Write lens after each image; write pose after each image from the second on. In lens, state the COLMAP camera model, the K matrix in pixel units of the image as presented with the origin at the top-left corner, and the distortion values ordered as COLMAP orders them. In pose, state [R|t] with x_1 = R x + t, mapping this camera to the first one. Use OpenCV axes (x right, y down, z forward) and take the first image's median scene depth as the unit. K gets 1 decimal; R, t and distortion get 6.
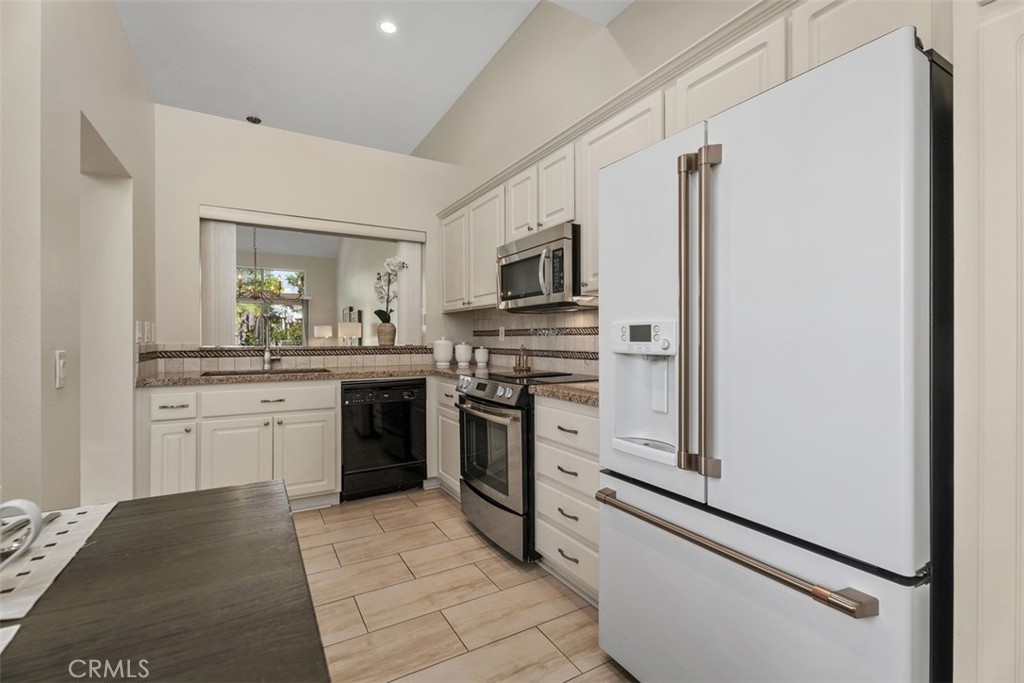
lens RADIAL K [[458.1, 0, 511.8], [0, 458.1, 335.3], [0, 0, 1]] dist [0.003757, 0.000206]
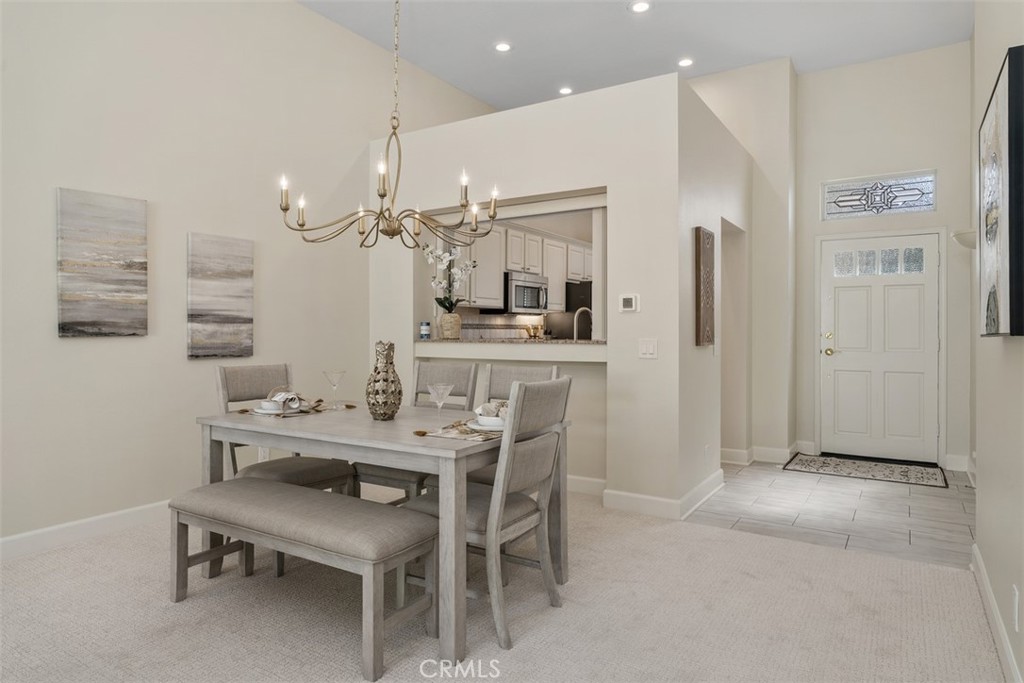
lens RADIAL K [[622.4, 0, 504.9], [0, 622.4, 332.5], [0, 0, 1]] dist [-0.000718, 0.001087]
pose [[-0.463855, -0.004274, 0.885901, -1.692636], [-0.007064, 0.999974, 0.001126, 0.008890], [-0.885883, -0.005736, -0.463874, 1.803816]]
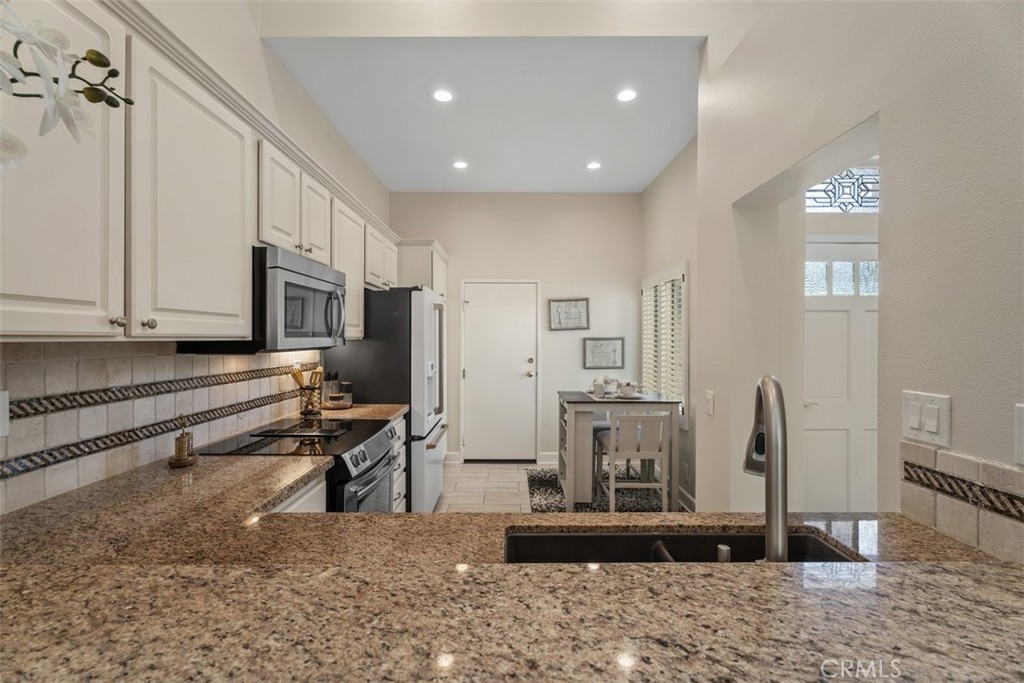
lens RADIAL K [[458.1, 0, 509.4], [0, 458.1, 340.5], [0, 0, 1]] dist [0.003757, 0.000206]
pose [[-0.869167, -0.001543, 0.494517, -0.544007], [-0.002064, 0.999998, -0.000508, -0.062000], [-0.494515, -0.001463, -0.869168, 1.249707]]
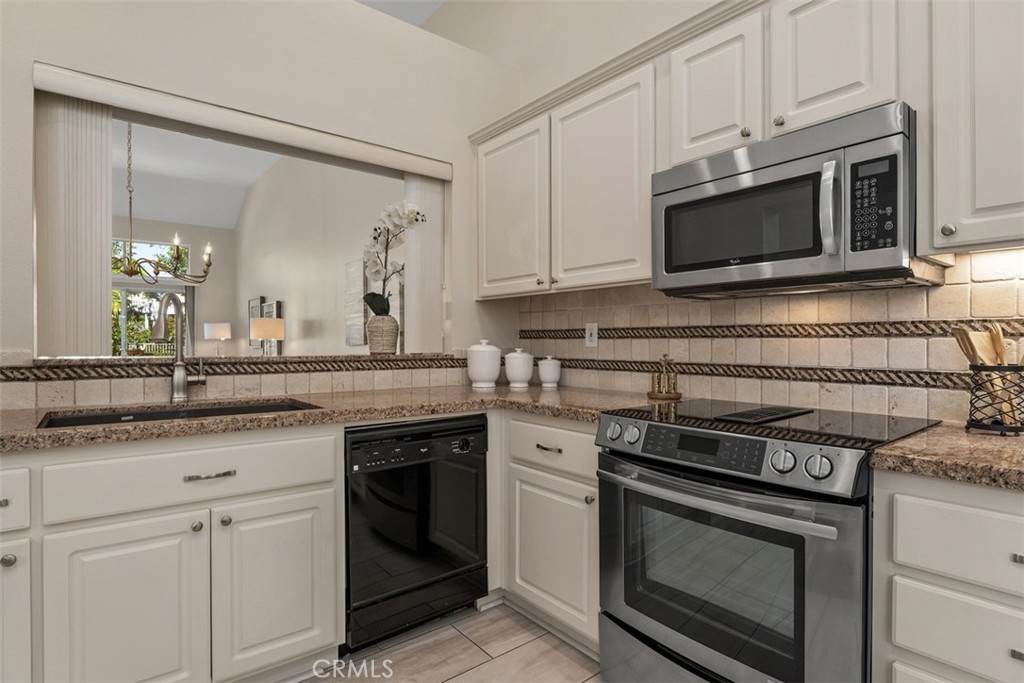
lens RADIAL K [[533.4, 0, 515.2], [0, 533.4, 342.6], [0, 0, 1]] dist [-0.015933, 0.000248]
pose [[0.987940, 0.003437, 0.154800, -0.260199], [-0.004662, 0.999961, 0.007553, 0.002188], [-0.154768, -0.008184, 0.987917, 0.368157]]
